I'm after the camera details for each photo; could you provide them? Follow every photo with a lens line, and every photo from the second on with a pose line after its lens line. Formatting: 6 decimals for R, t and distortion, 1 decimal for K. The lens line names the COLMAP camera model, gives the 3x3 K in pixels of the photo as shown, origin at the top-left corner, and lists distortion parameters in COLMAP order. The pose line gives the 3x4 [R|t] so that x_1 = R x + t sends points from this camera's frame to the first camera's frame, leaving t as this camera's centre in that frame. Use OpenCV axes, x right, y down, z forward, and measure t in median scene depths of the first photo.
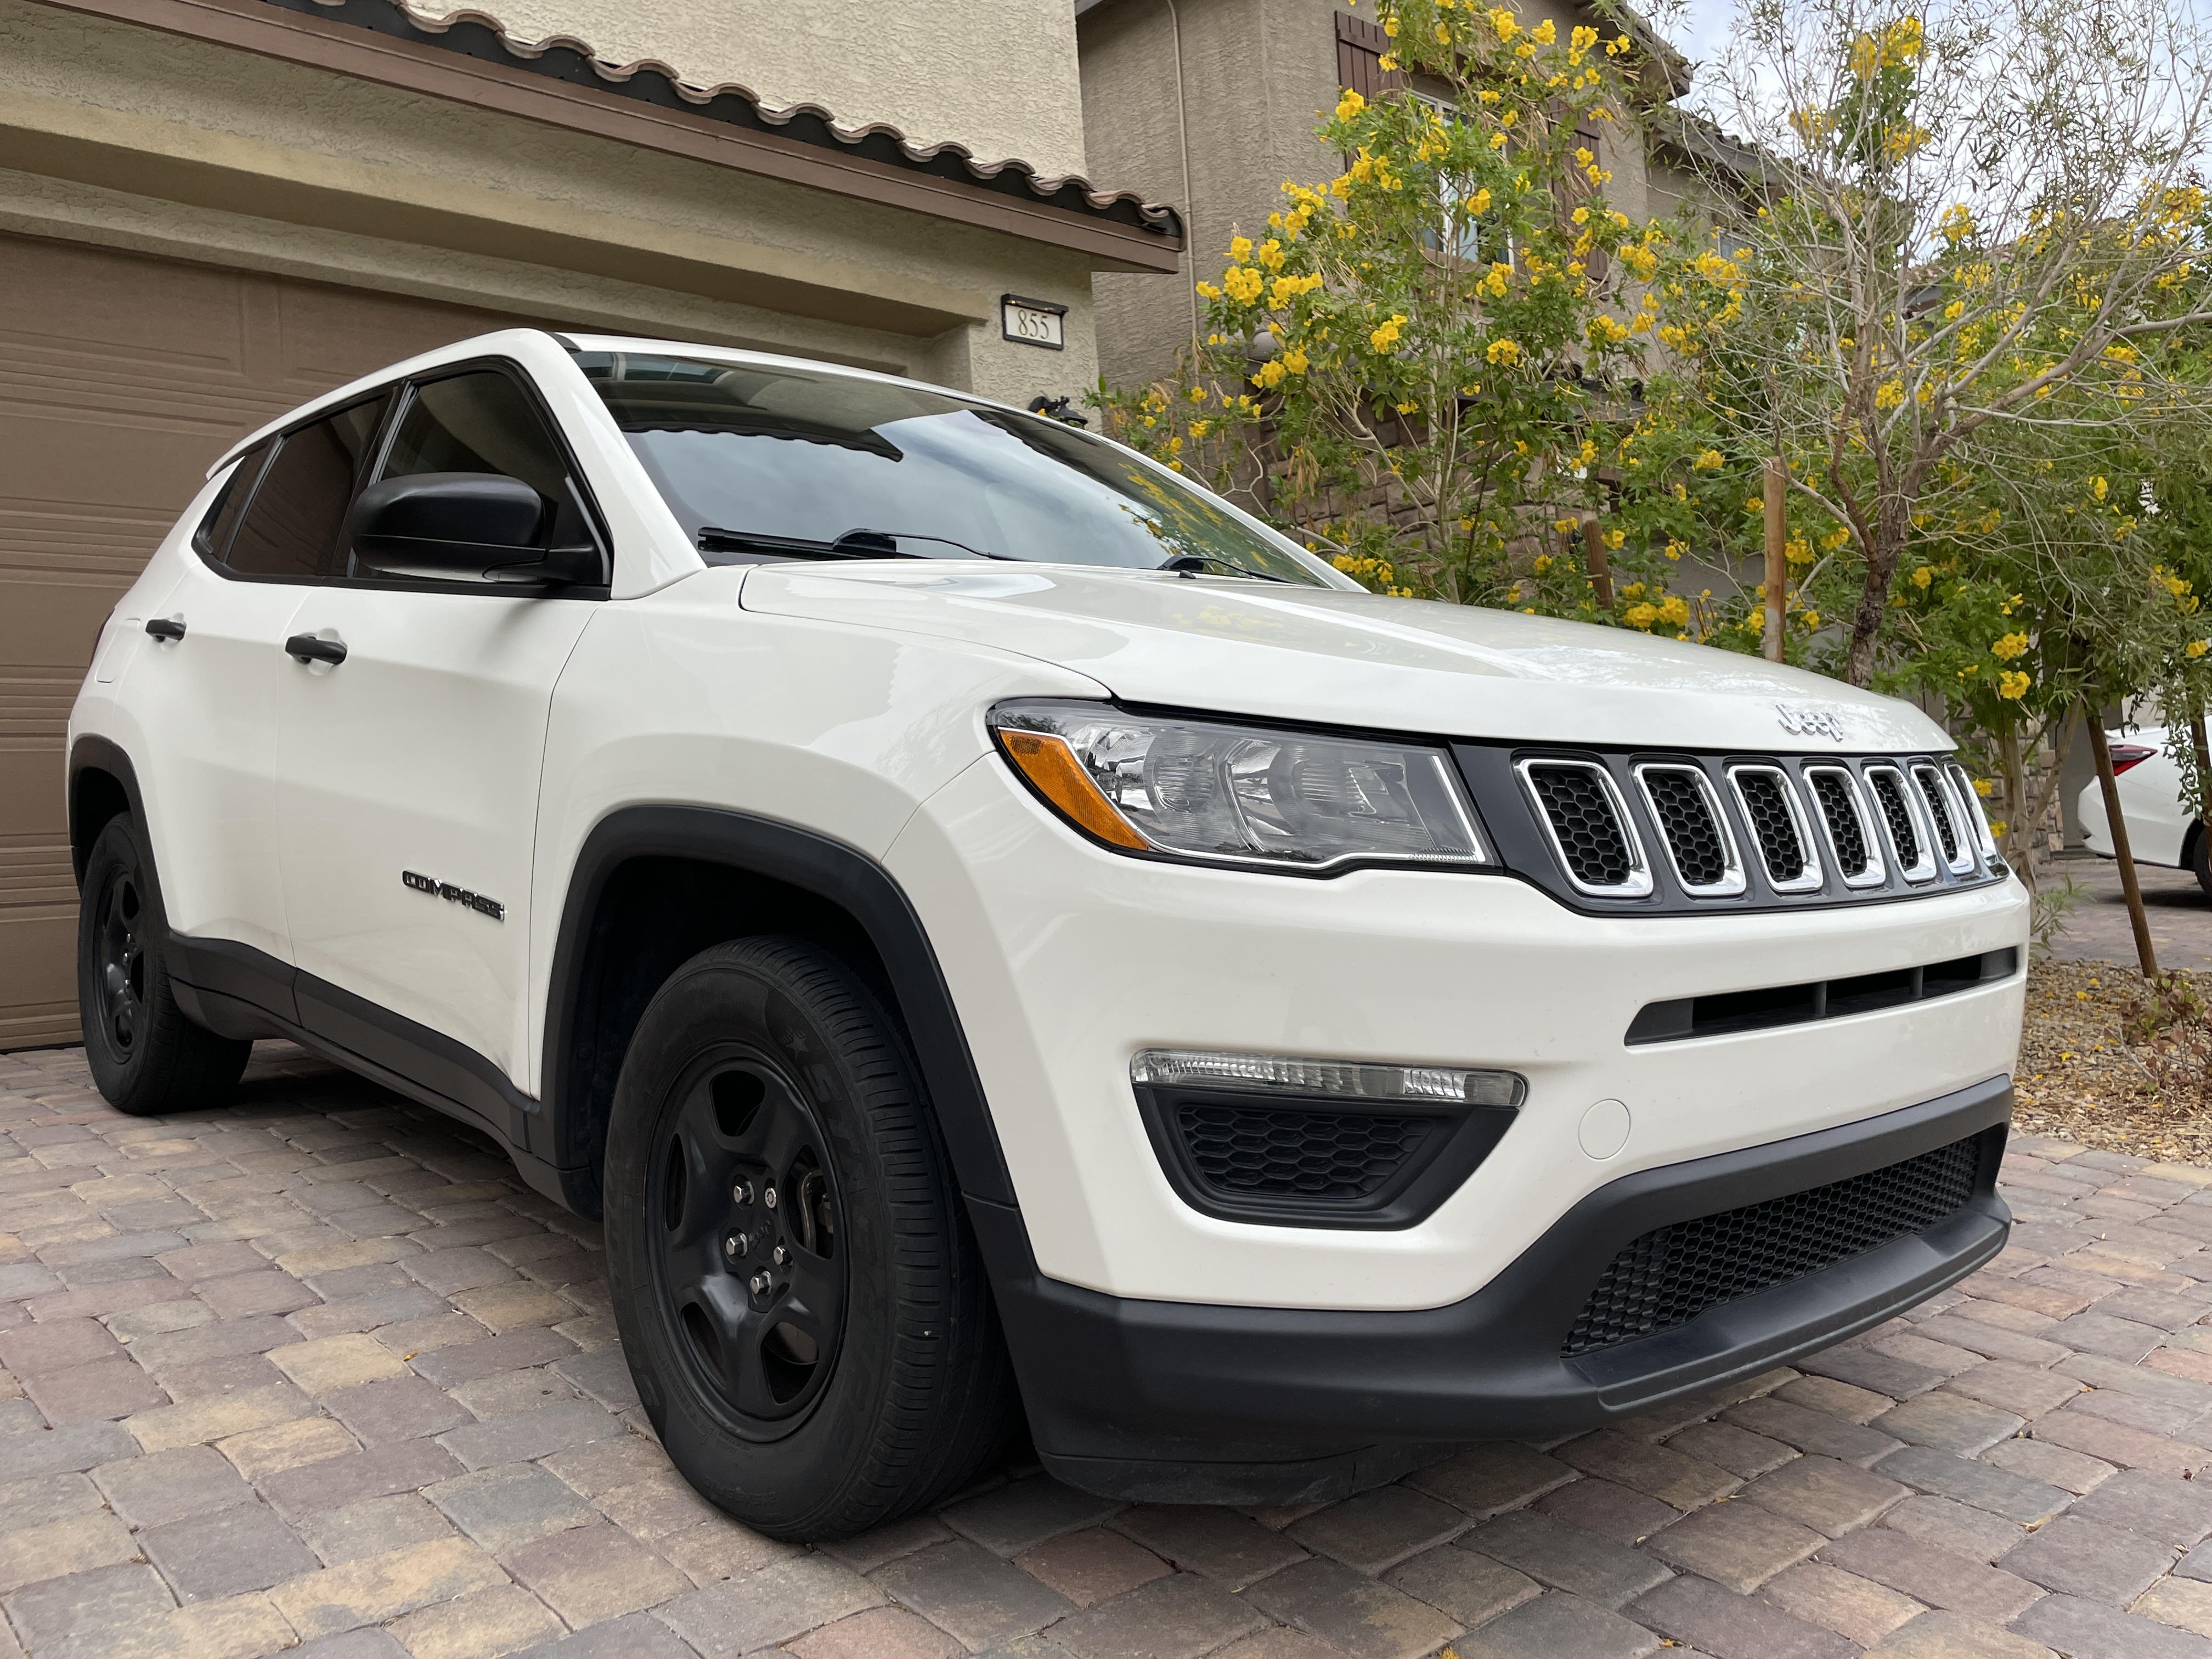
lens RADIAL K [[1767.1, 0, 1119.0], [0, 1767.1, 820.7], [0, 0, 1]] dist [0.058674, -0.074883]
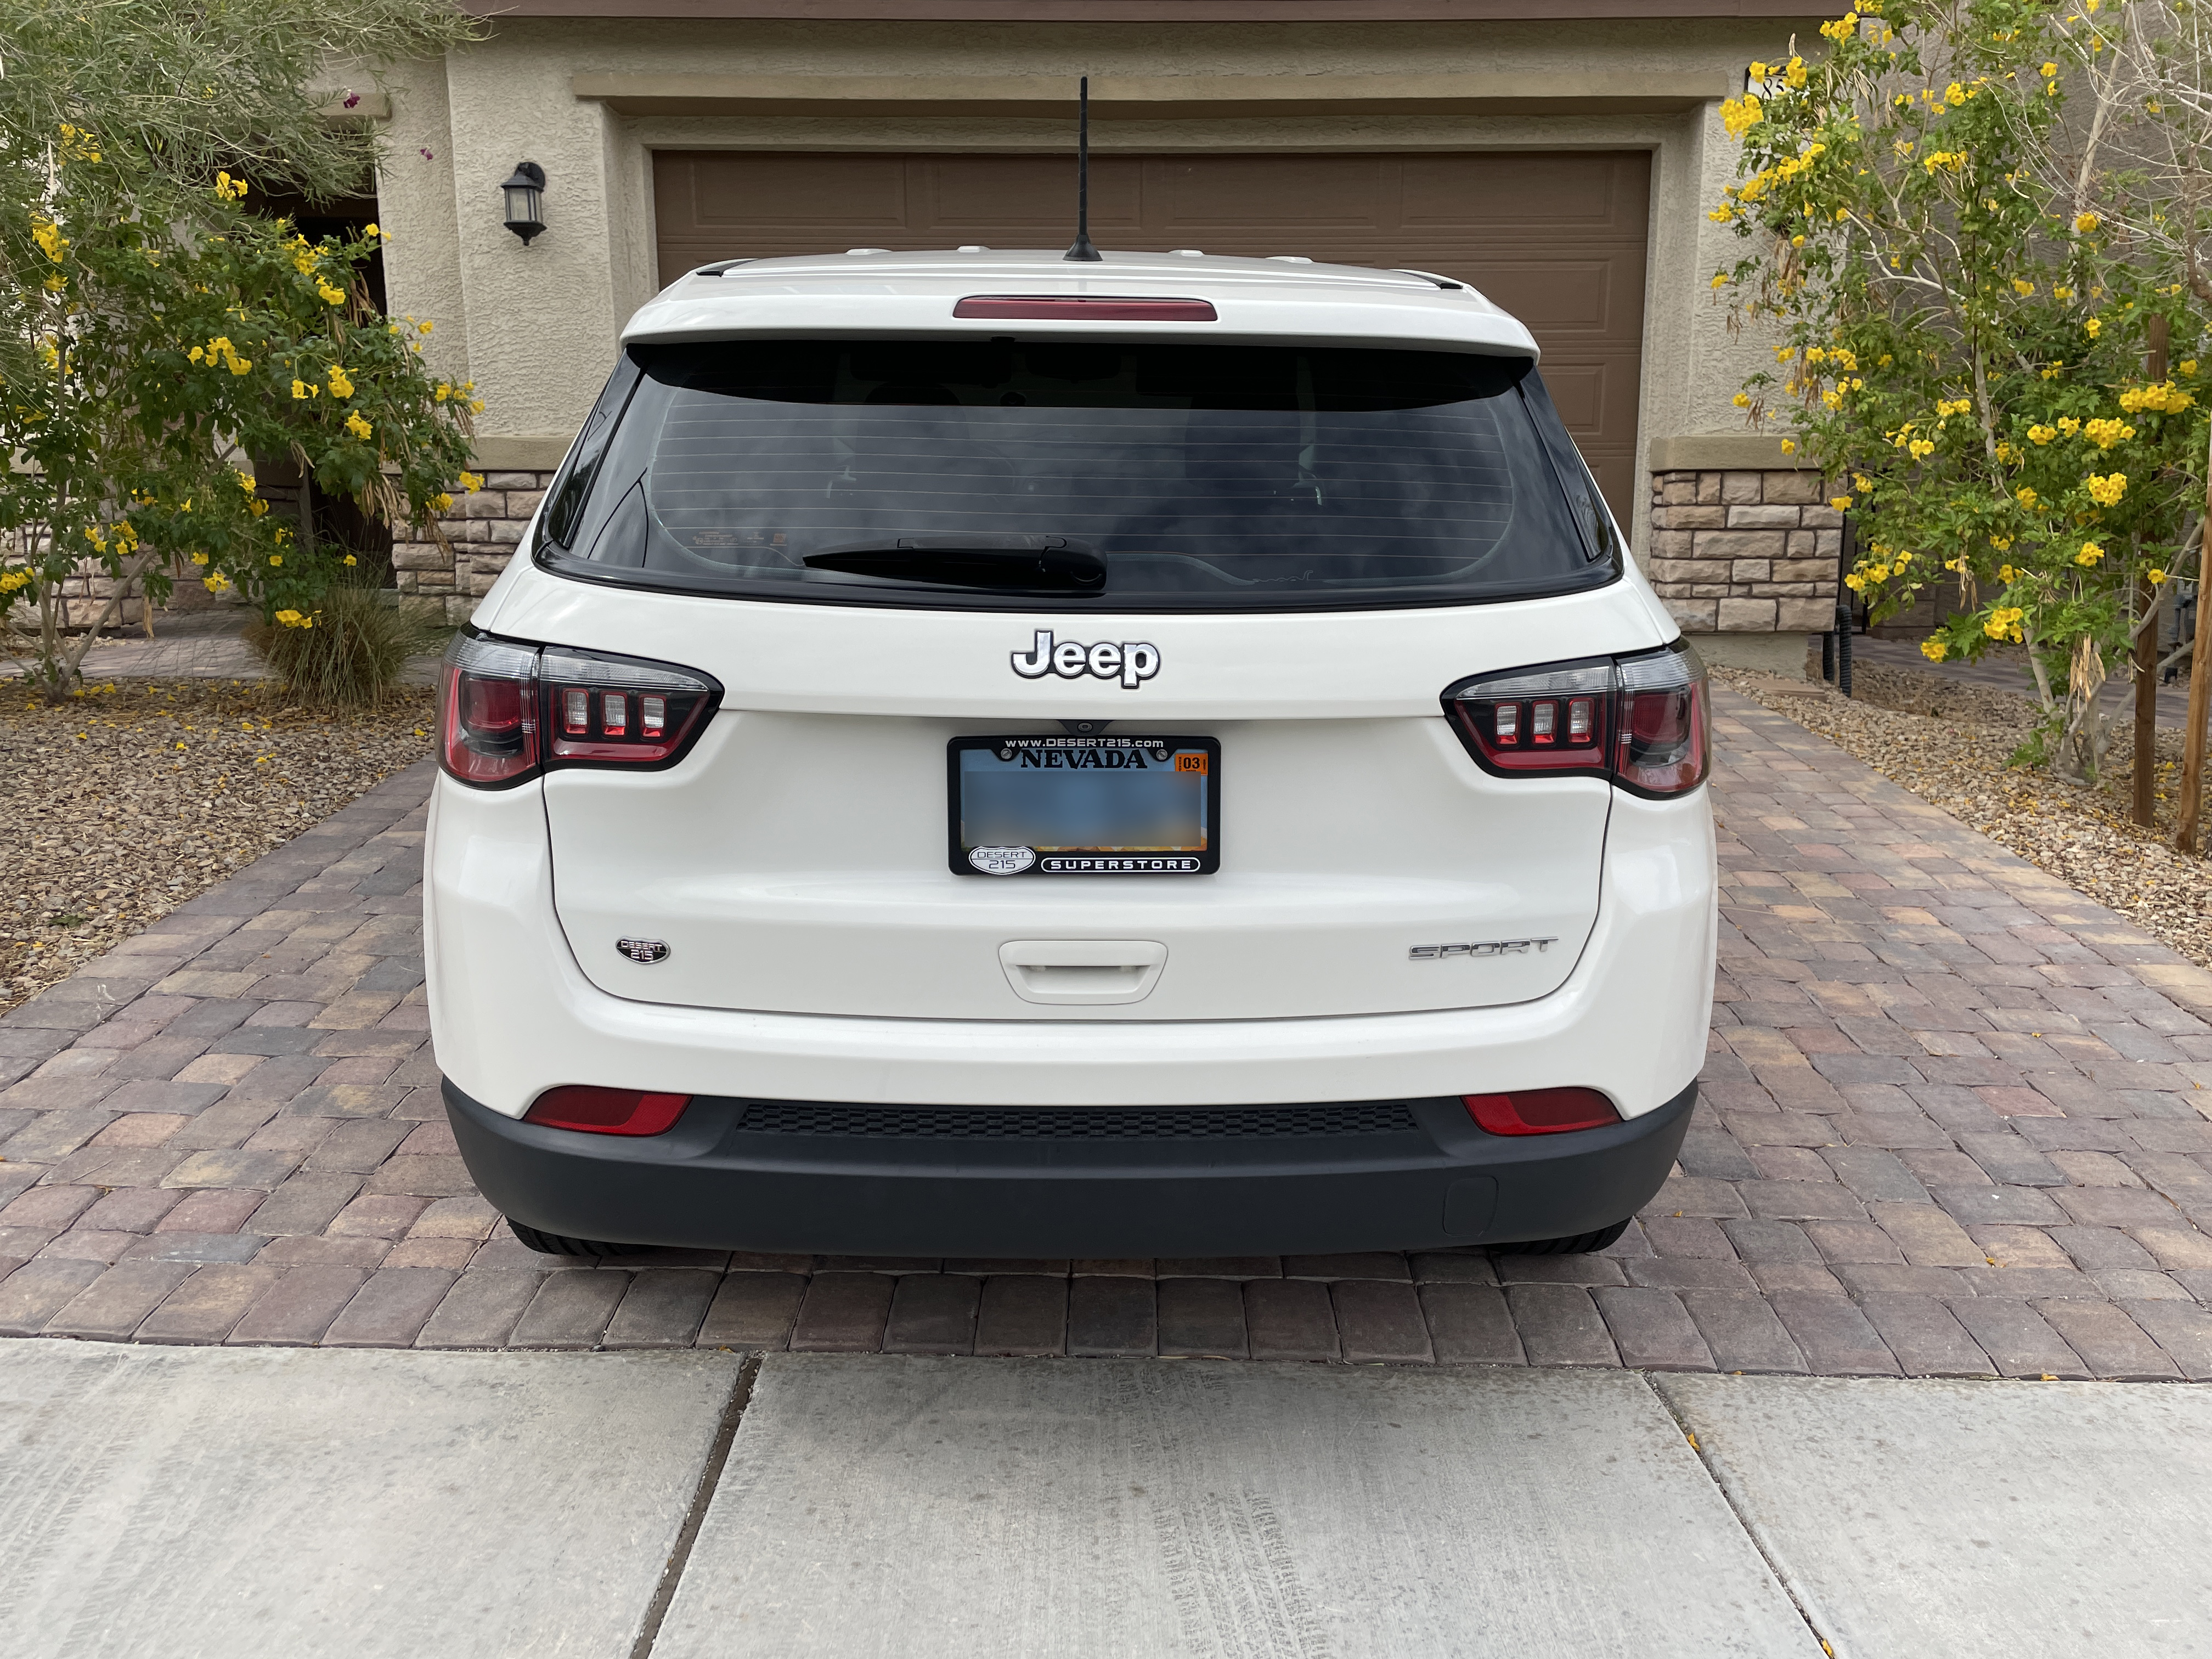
lens RADIAL K [[1668.6, 0, 1119.6], [0, 1668.6, 825.8], [0, 0, 1]] dist [0.076548, -0.099485]
pose [[0.738695, 0.178586, -0.649951, 1.343470], [-0.031857, 0.972435, 0.230988, -0.205735], [0.673286, -0.149924, 0.724023, -0.362198]]
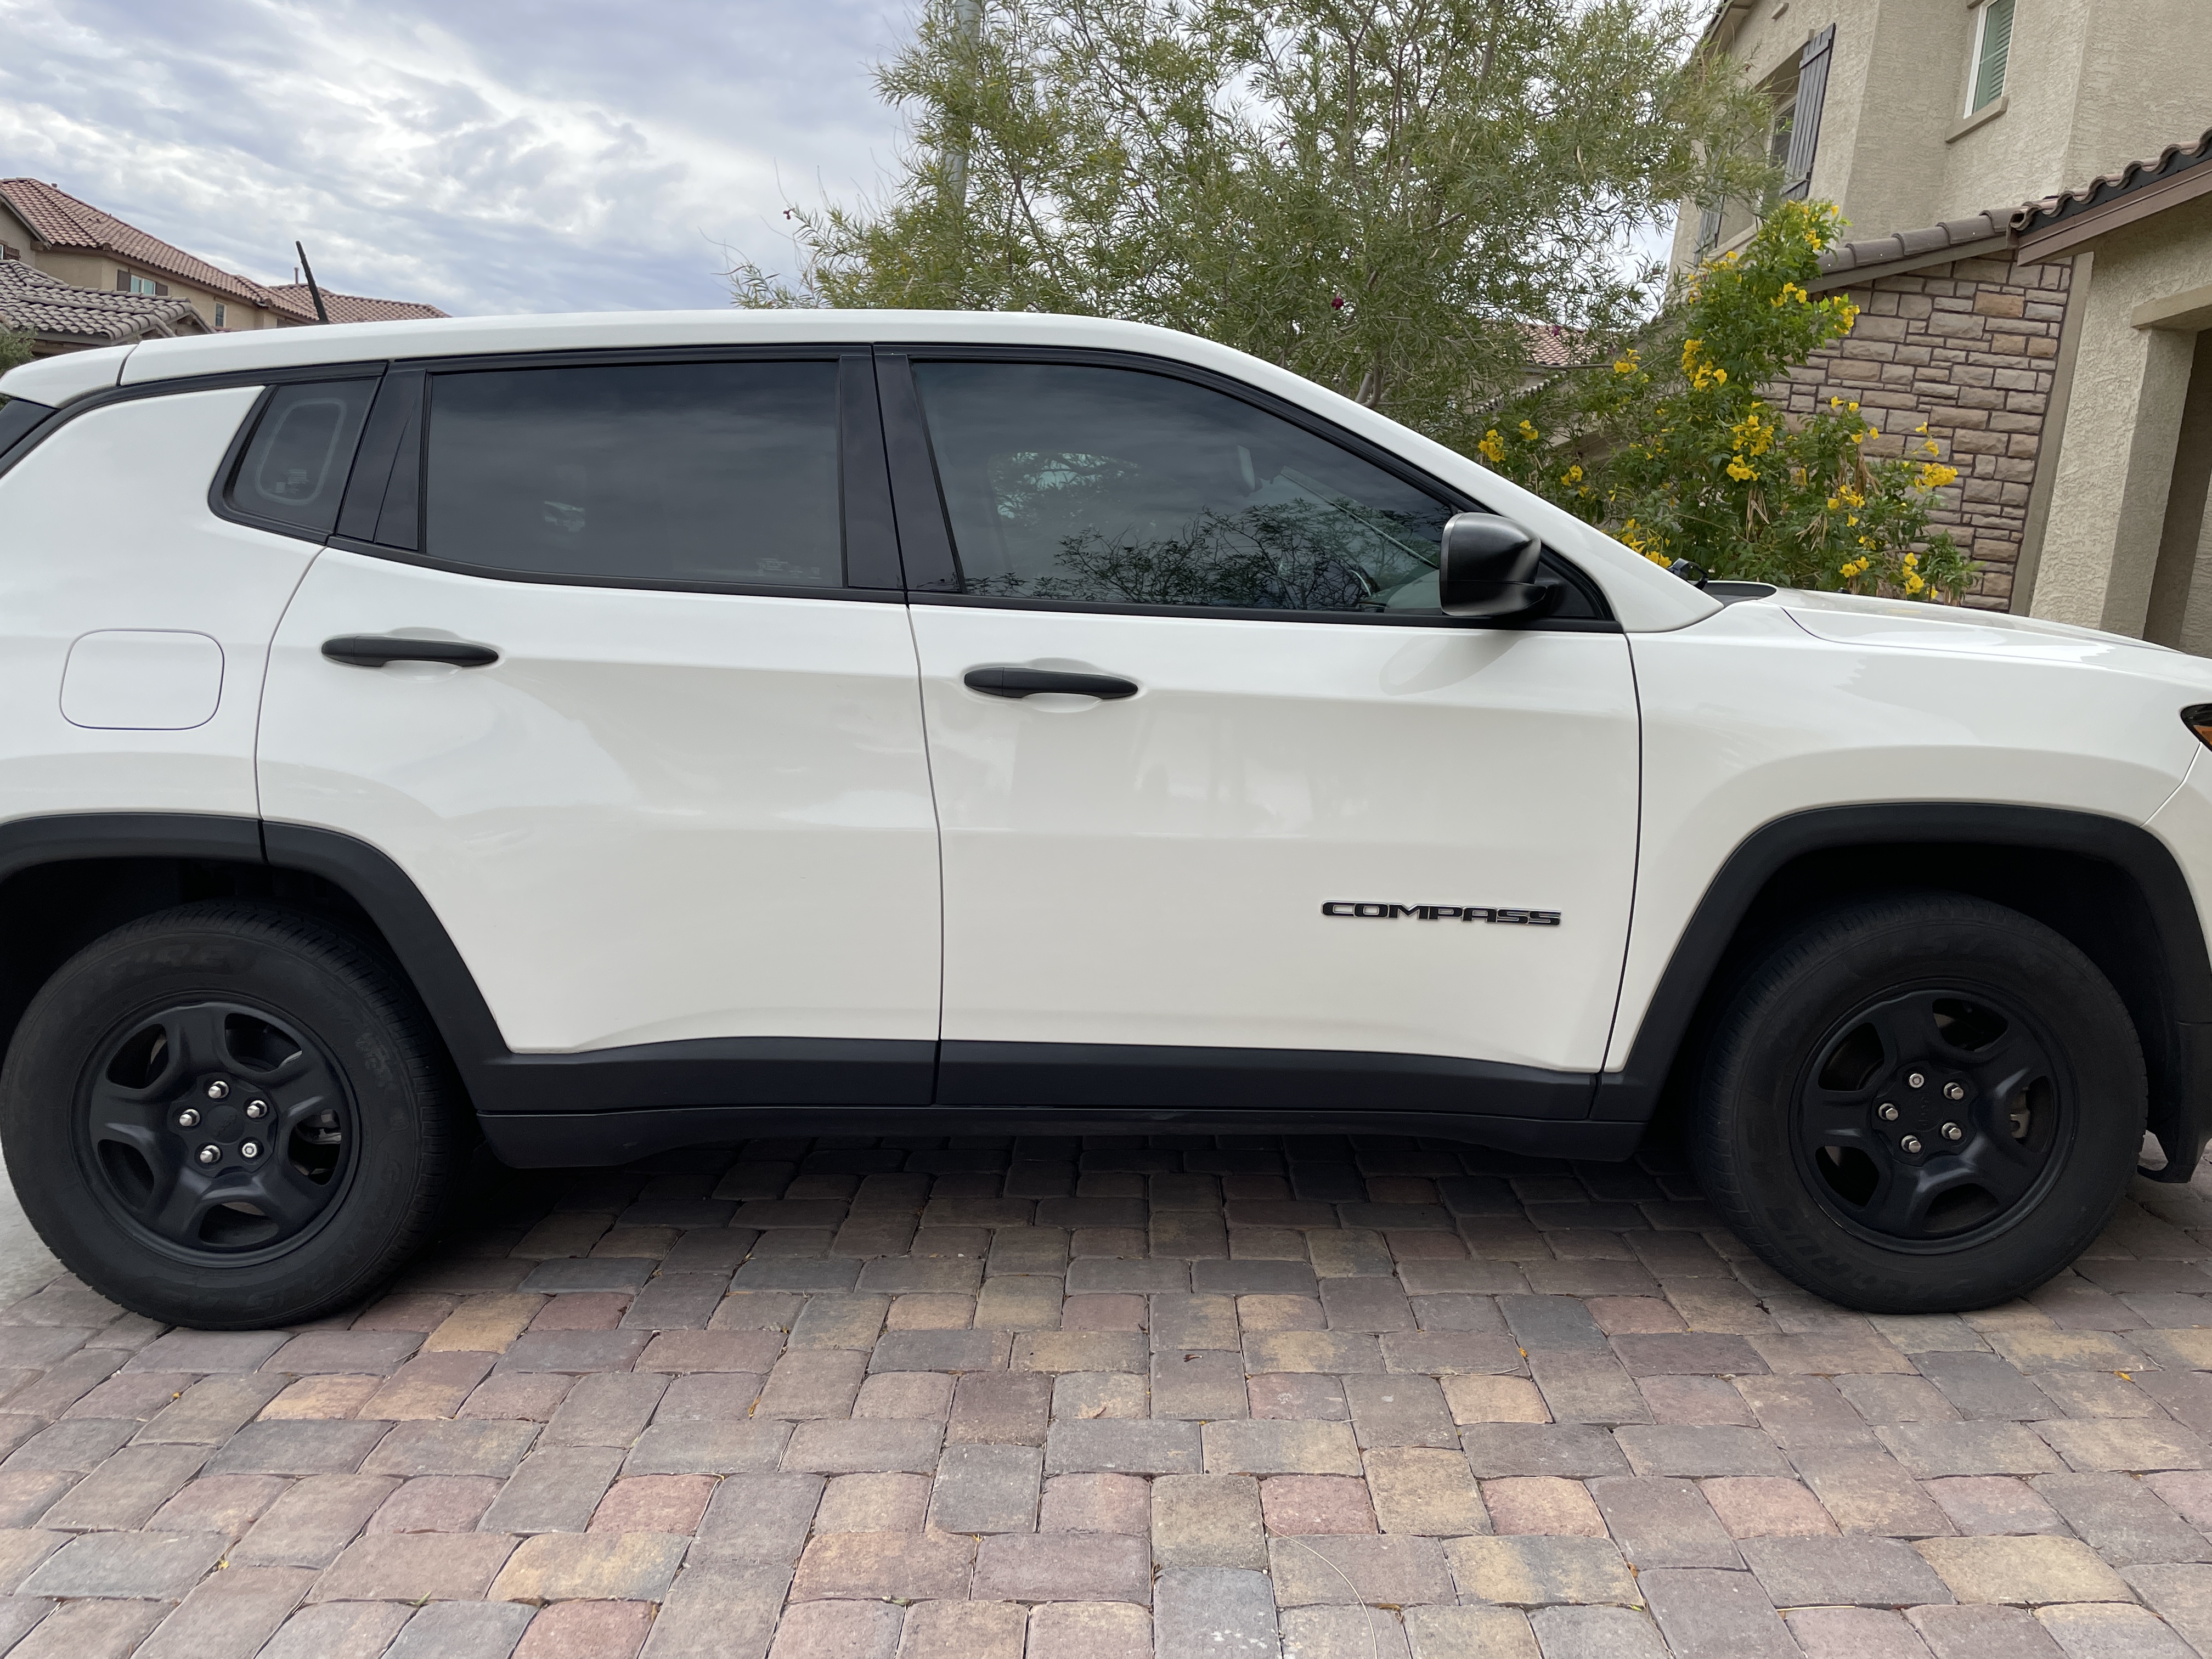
lens RADIAL K [[1668.6, 0, 1103.4], [0, 1668.6, 857.1], [0, 0, 1]] dist [0.076548, -0.099485]
pose [[-0.690993, 0.092075, -0.716973, 1.199855], [-0.051756, 0.983007, 0.176120, -0.181017], [0.721006, 0.158806, -0.674486, 1.971620]]
